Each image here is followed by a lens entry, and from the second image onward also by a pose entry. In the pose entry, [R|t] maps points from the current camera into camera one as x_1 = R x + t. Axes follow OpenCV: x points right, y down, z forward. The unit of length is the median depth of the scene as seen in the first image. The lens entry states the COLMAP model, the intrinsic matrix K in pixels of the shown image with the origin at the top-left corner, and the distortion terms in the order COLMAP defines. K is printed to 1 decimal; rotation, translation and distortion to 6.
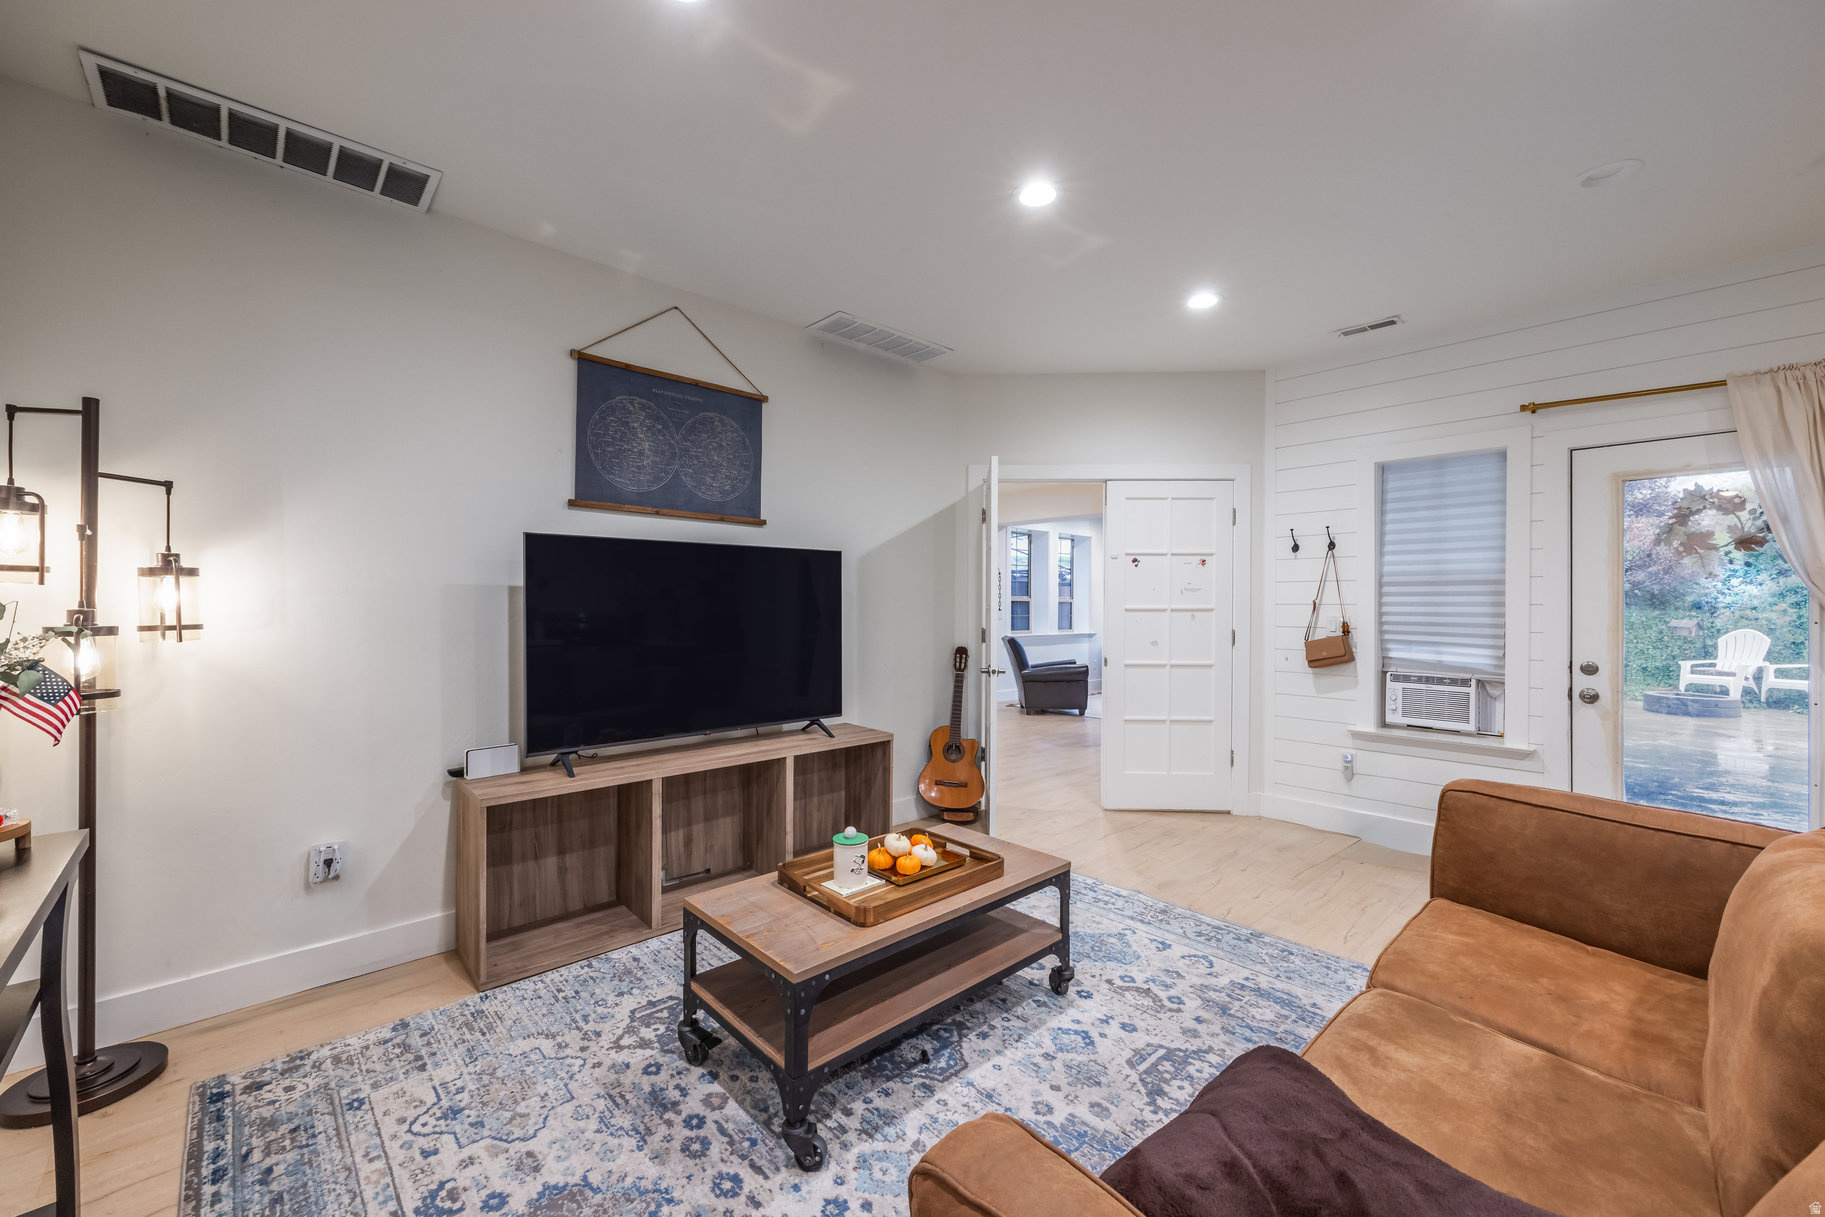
lens RADIAL K [[726.0, 0, 906.1], [0, 726.0, 604.5], [0, 0, 1]] dist [0.000691, 0.000095]
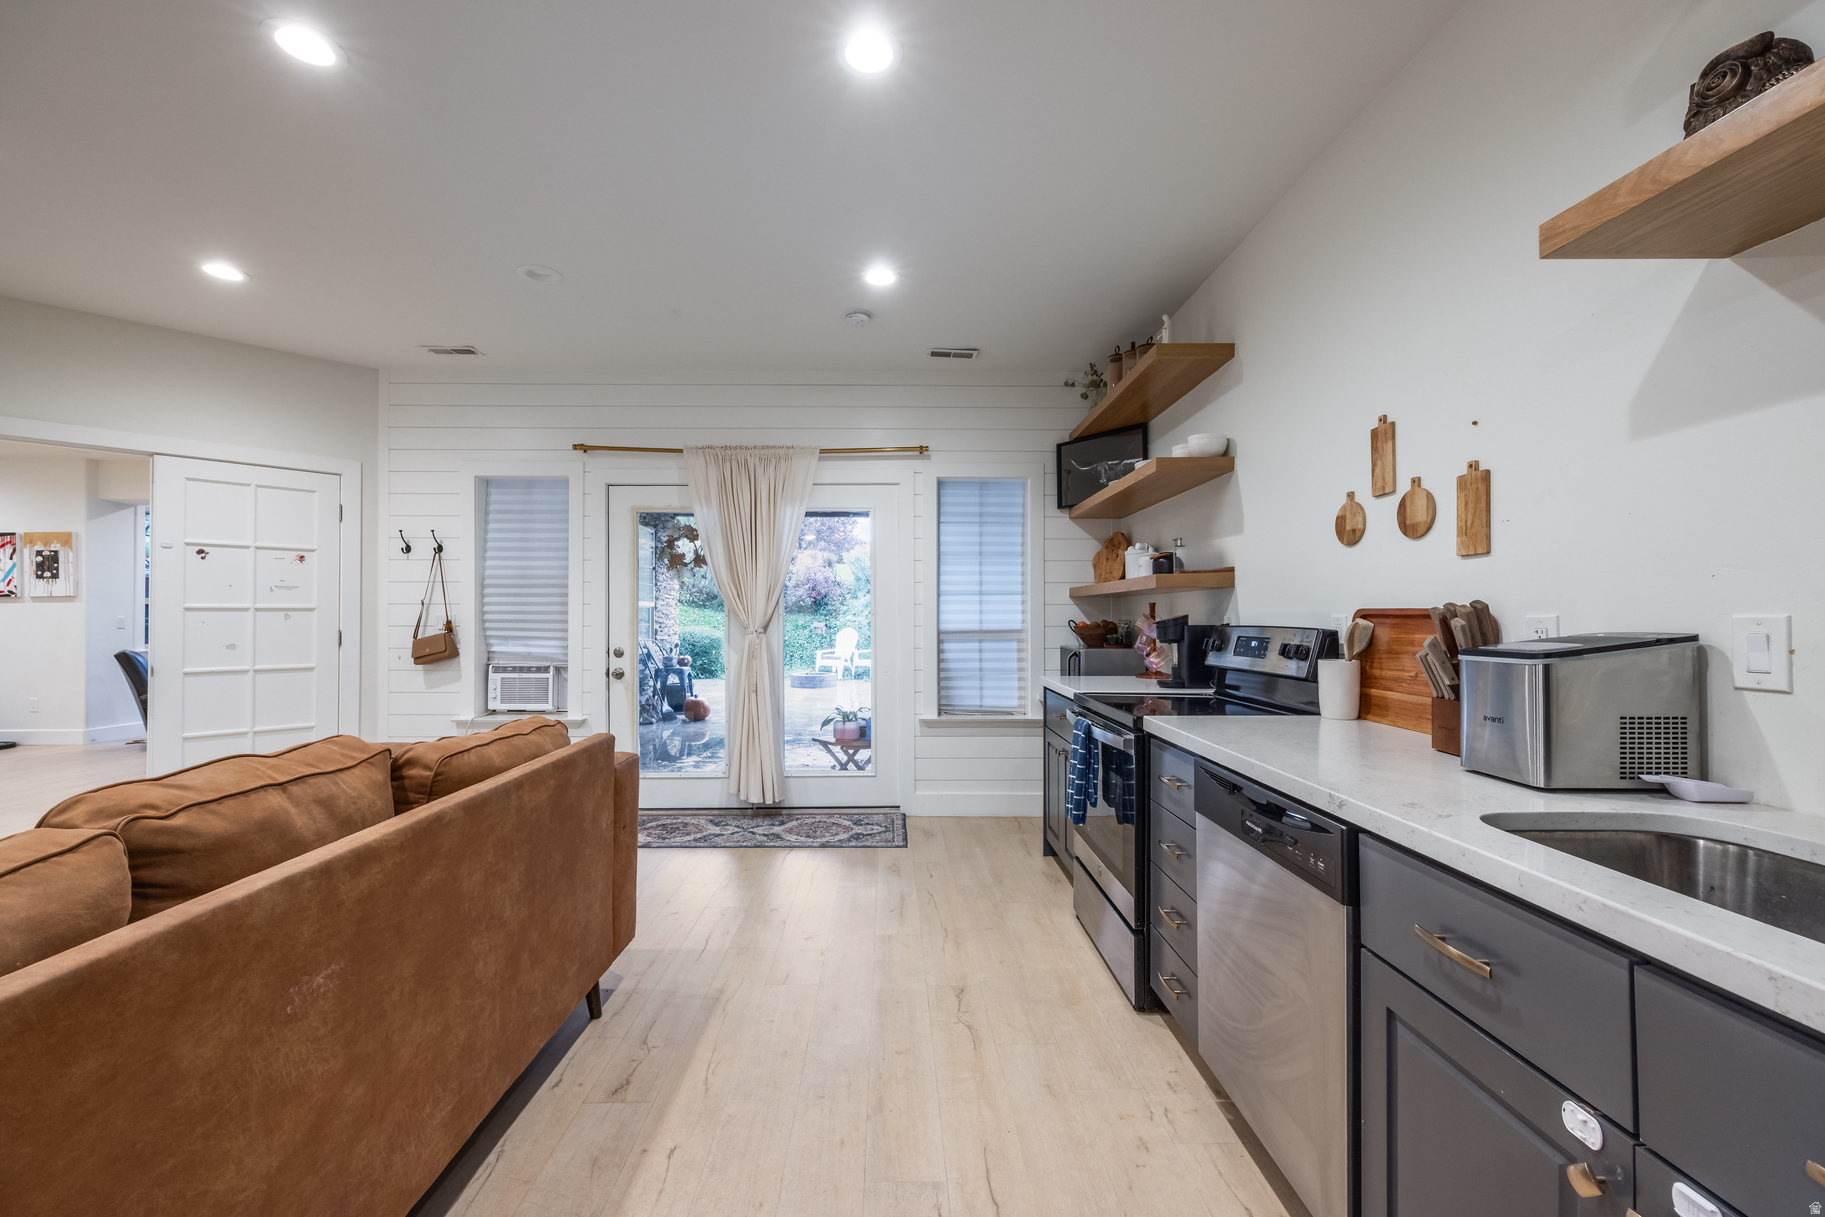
lens RADIAL K [[726.0, 0, 906.6], [0, 726.0, 612.7], [0, 0, 1]] dist [0.000691, 0.000095]
pose [[0.671768, 0.002257, 0.740758, 0.267570], [0.000730, 0.999993, -0.003708, 0.017891], [-0.740762, 0.003032, 0.671761, -0.230036]]
